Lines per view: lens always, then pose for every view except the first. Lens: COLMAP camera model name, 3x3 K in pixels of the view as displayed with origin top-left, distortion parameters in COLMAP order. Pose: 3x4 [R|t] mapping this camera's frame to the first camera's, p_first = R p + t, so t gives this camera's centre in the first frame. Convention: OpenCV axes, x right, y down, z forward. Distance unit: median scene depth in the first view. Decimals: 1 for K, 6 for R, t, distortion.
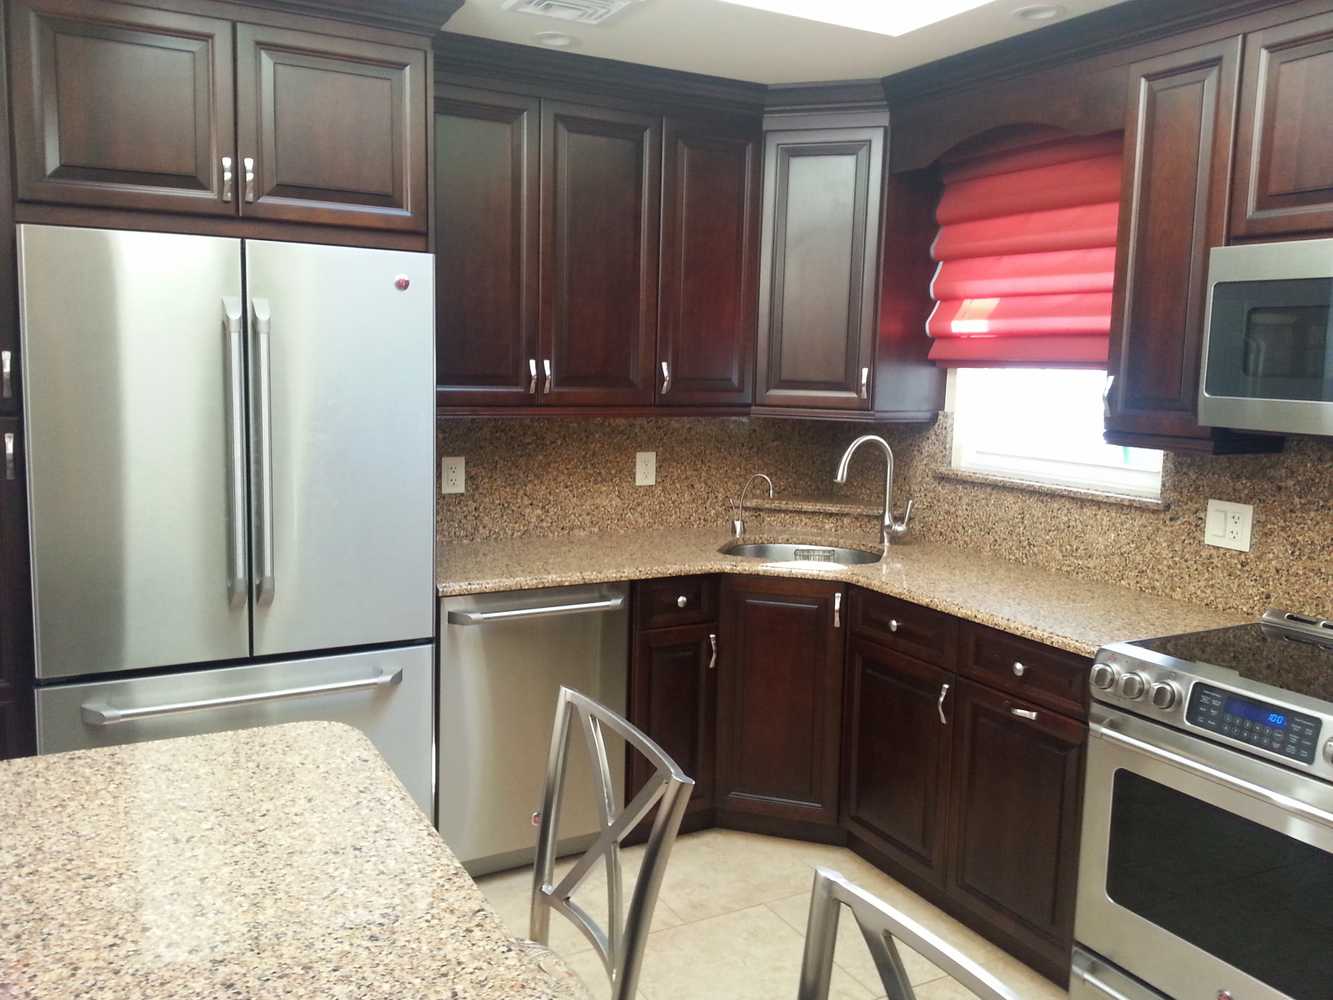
lens RADIAL K [[1079.6, 0, 674.6], [0, 1079.6, 492.6], [0, 0, 1]] dist [0.081524, -0.127714]
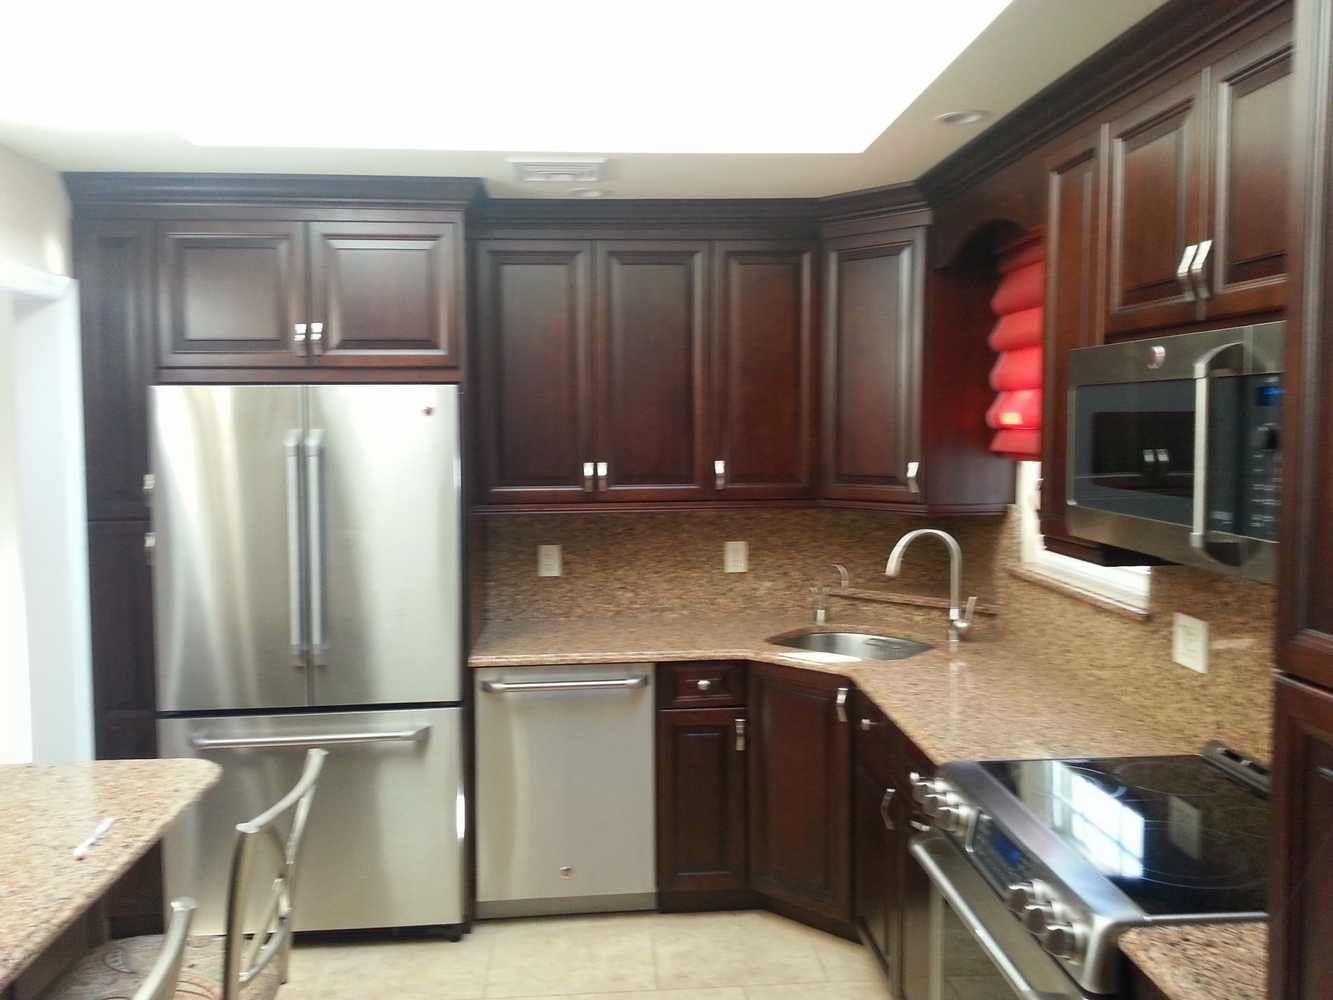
lens RADIAL K [[1079.6, 0, 670.9], [0, 1079.6, 488.9], [0, 0, 1]] dist [0.081524, -0.127714]
pose [[0.908061, -0.006846, -0.418781, 0.442380], [-0.019168, 0.998139, -0.057882, -0.031878], [0.418399, 0.060587, 0.906240, 0.003053]]
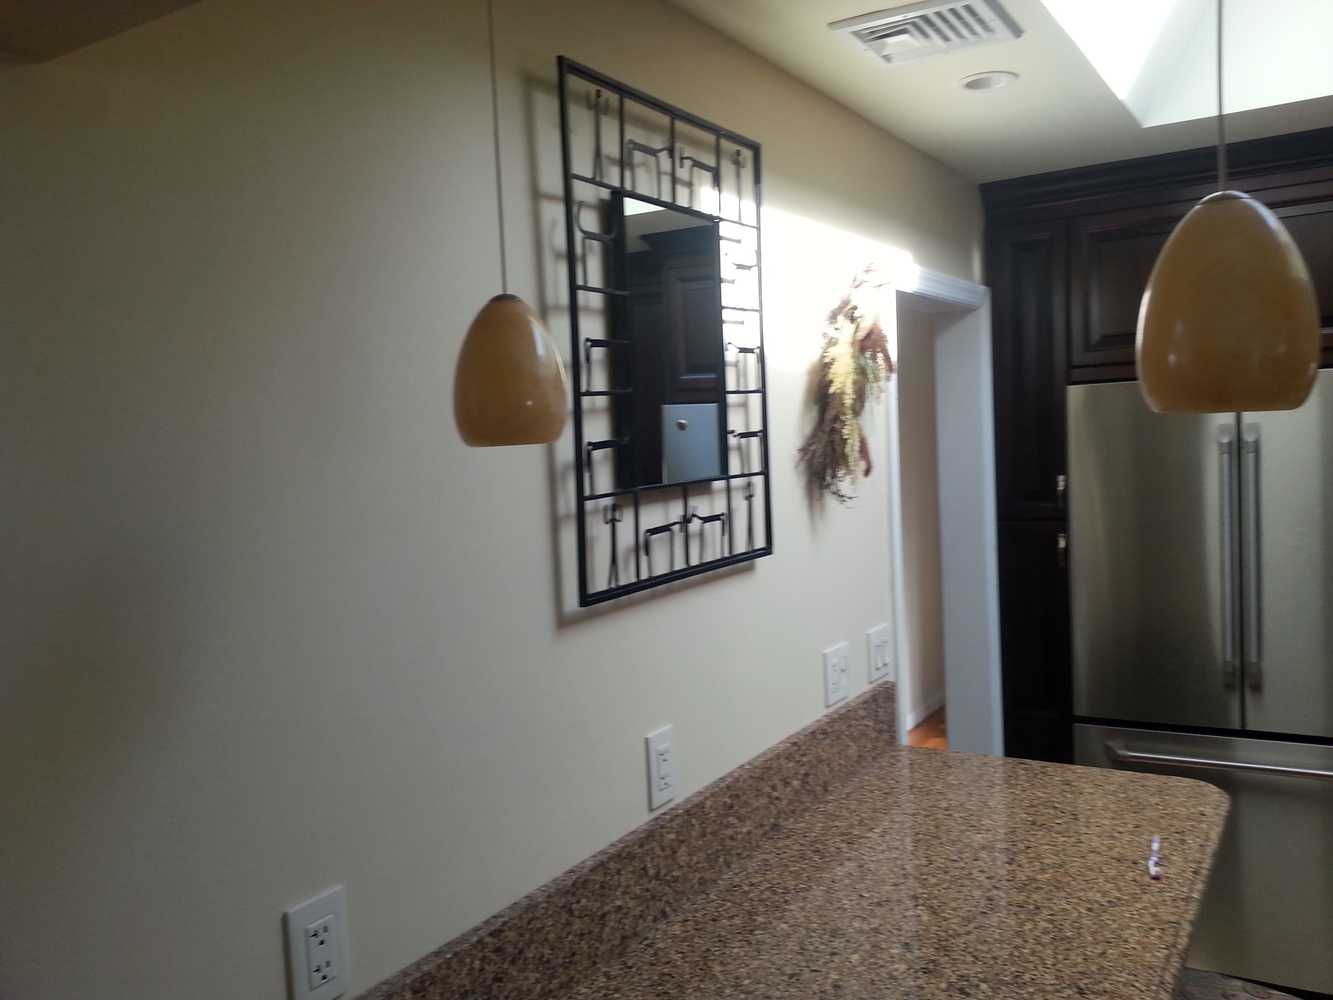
lens RADIAL K [[1079.6, 0, 676.5], [0, 1079.6, 503.3], [0, 0, 1]] dist [0.081524, -0.127714]
pose [[0.494202, -0.002441, -0.869343, 0.268084], [-0.041571, 0.998786, -0.026436, -0.027935], [0.868352, 0.049205, 0.493501, -0.086183]]
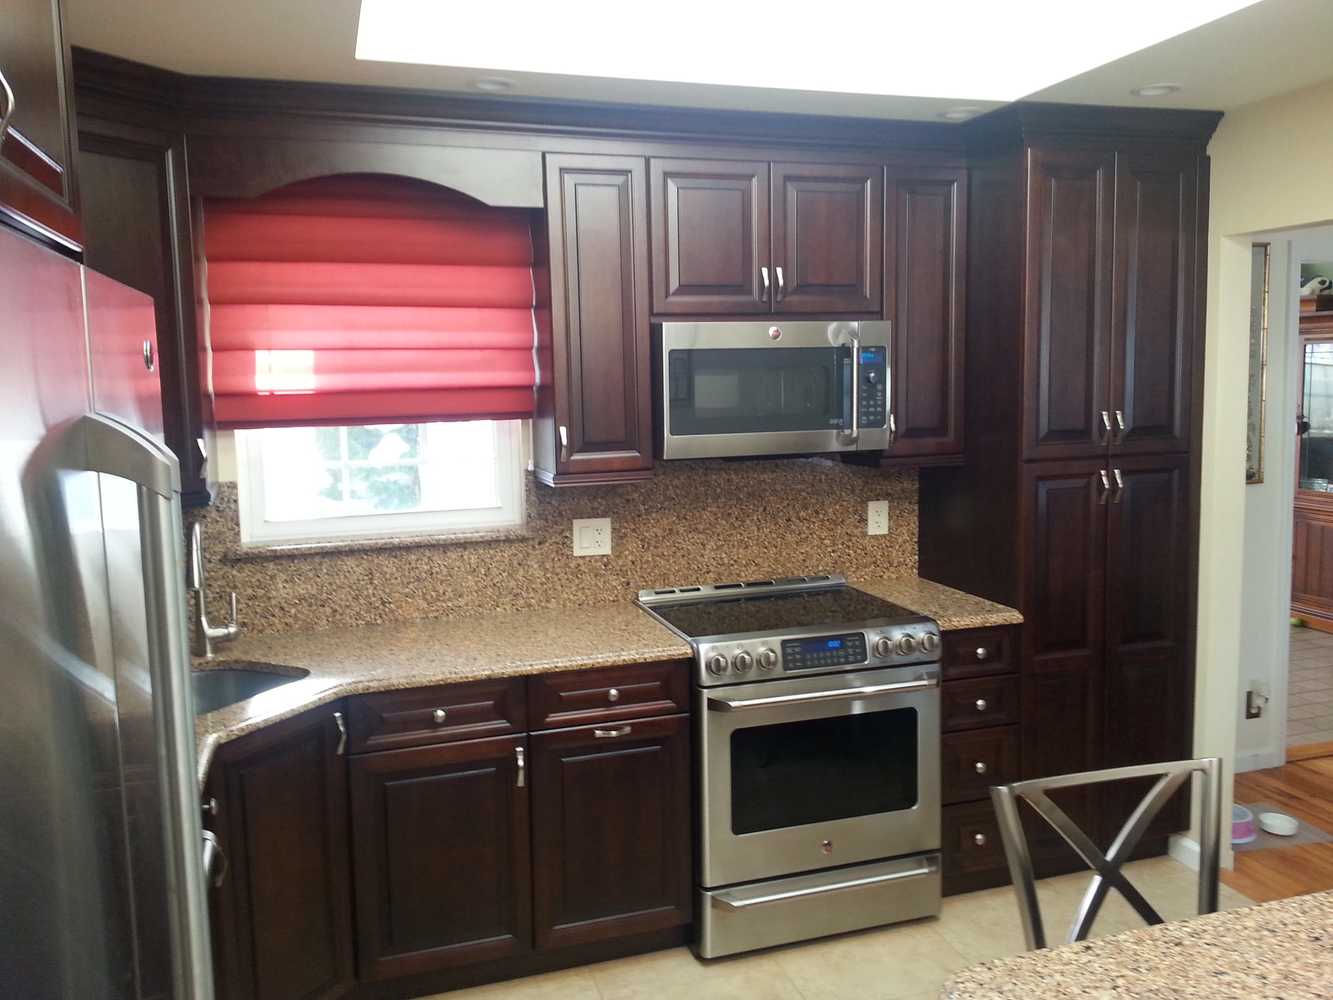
lens RADIAL K [[1079.6, 0, 672.4], [0, 1079.6, 489.5], [0, 0, 1]] dist [0.081524, -0.127714]
pose [[0.192059, -0.140393, 0.971290, -0.595102], [0.148124, 0.982523, 0.112727, -0.132996], [-0.970141, 0.122221, 0.209498, 0.575077]]
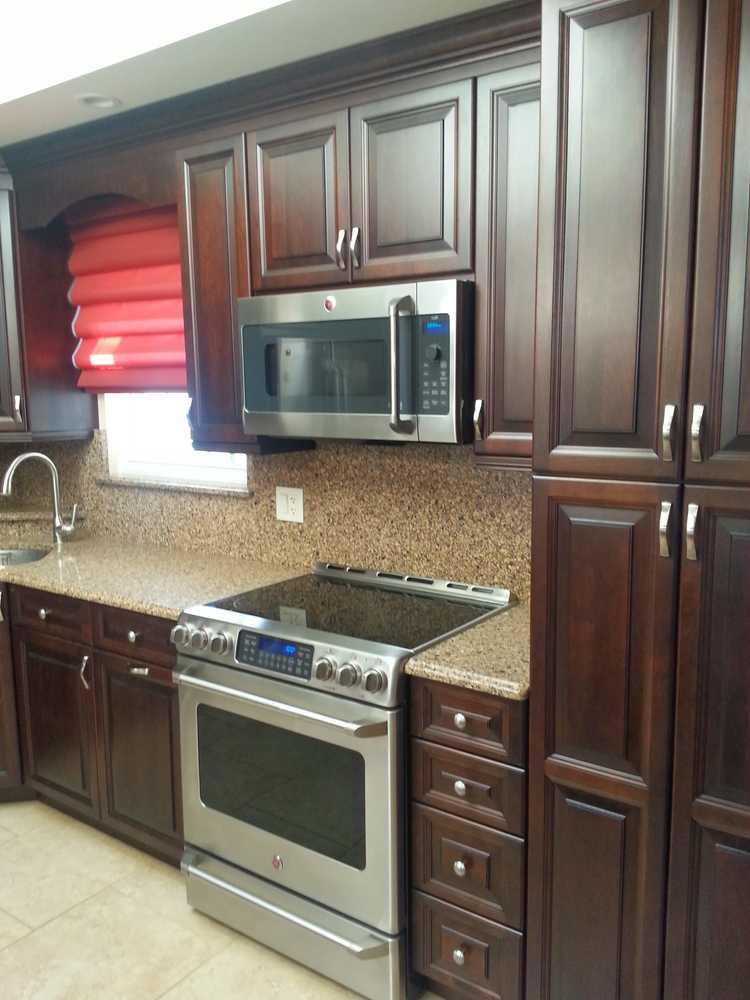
lens RADIAL K [[809.9, 0, 390.0], [0, 809.9, 511.2], [0, 0, 1]] dist [0.081524, -0.127714]
pose [[0.895976, -0.099610, 0.432787, 0.159498], [0.085223, 0.994974, 0.052569, -0.003985], [-0.435849, -0.010217, 0.899962, 0.027935]]
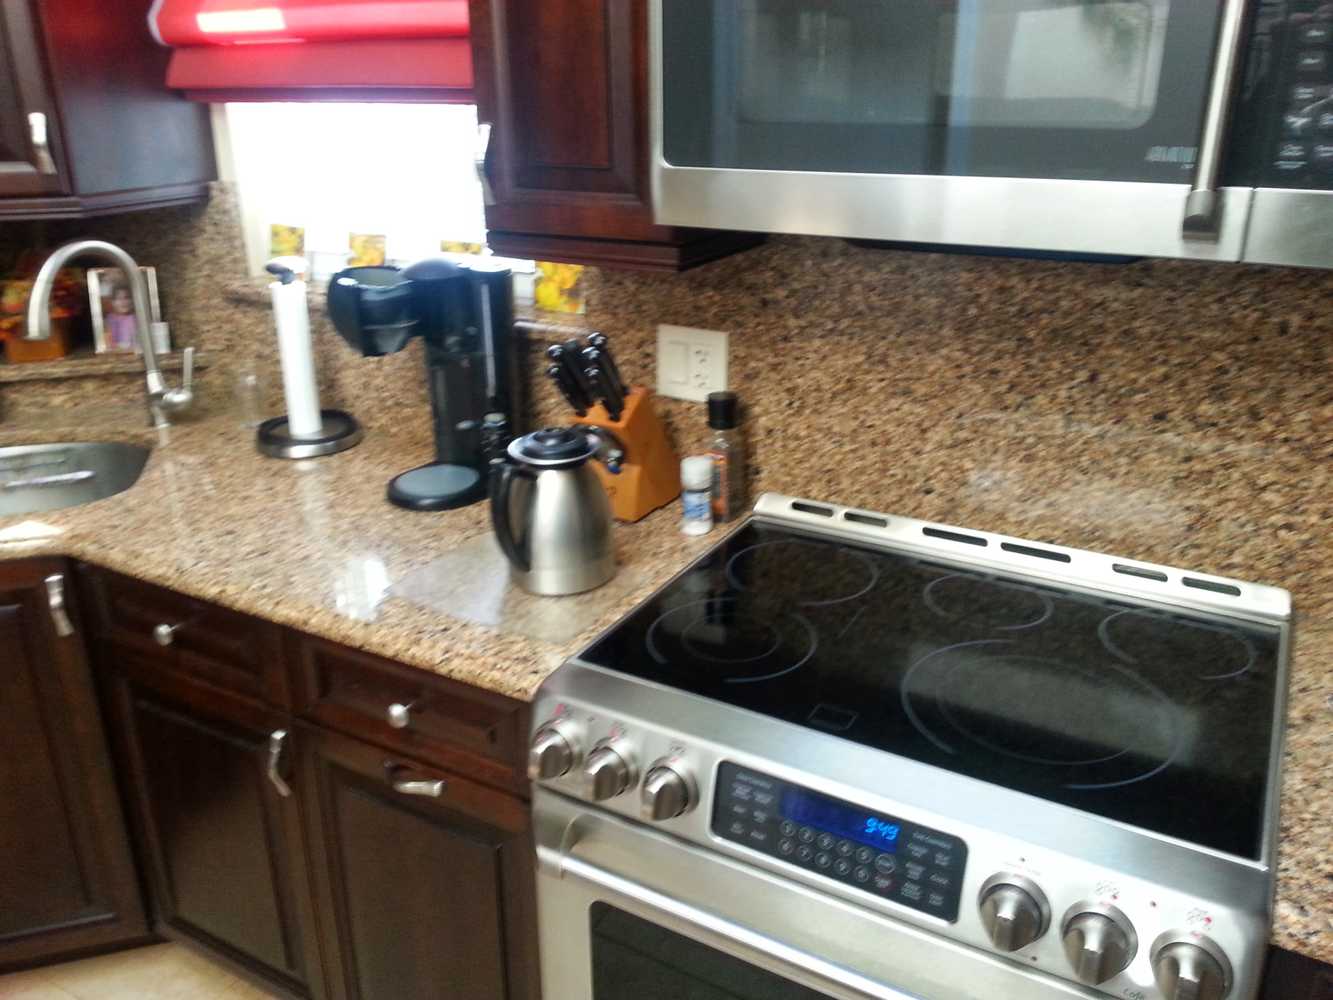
lens RADIAL K [[1079.6, 0, 680.8], [0, 1079.6, 484.9], [0, 0, 1]] dist [0.081524, -0.127714]
pose [[0.850819, -0.218366, 0.477937, 0.171008], [0.095201, 0.958568, 0.268486, -0.062845], [-0.516763, -0.182932, 0.836356, 0.423637]]
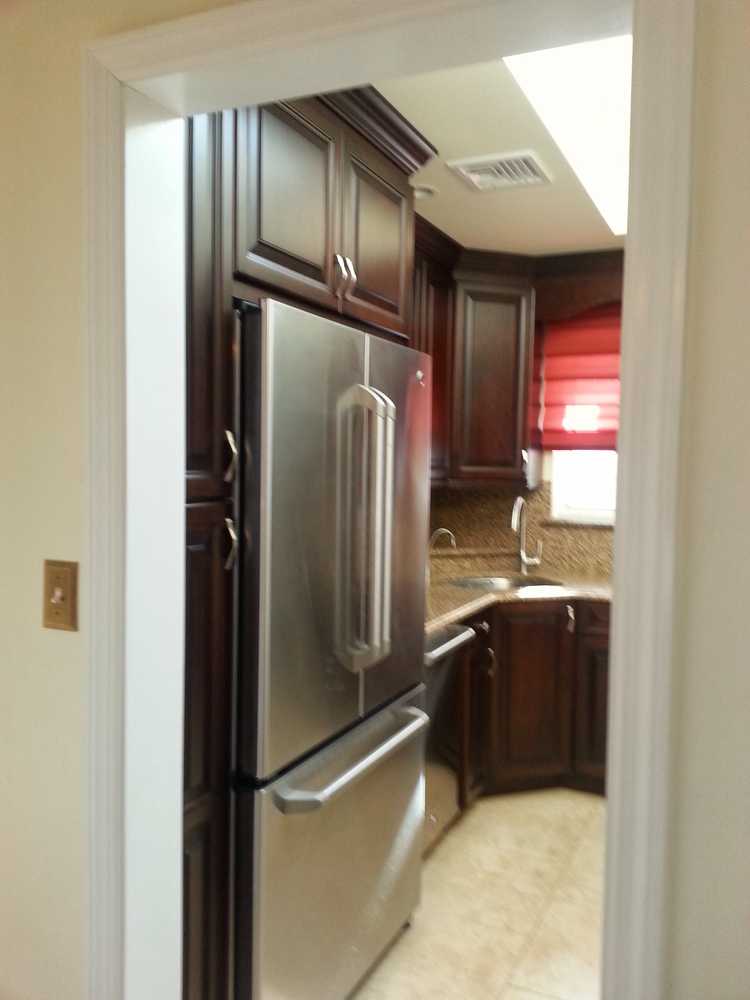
lens RADIAL K [[809.9, 0, 383.0], [0, 809.9, 501.3], [0, 0, 1]] dist [0.081524, -0.127714]
pose [[0.806248, -0.037663, 0.590378, -0.698974], [0.073215, 0.996651, -0.036406, -0.025400], [-0.587030, 0.072577, 0.806305, 0.272850]]
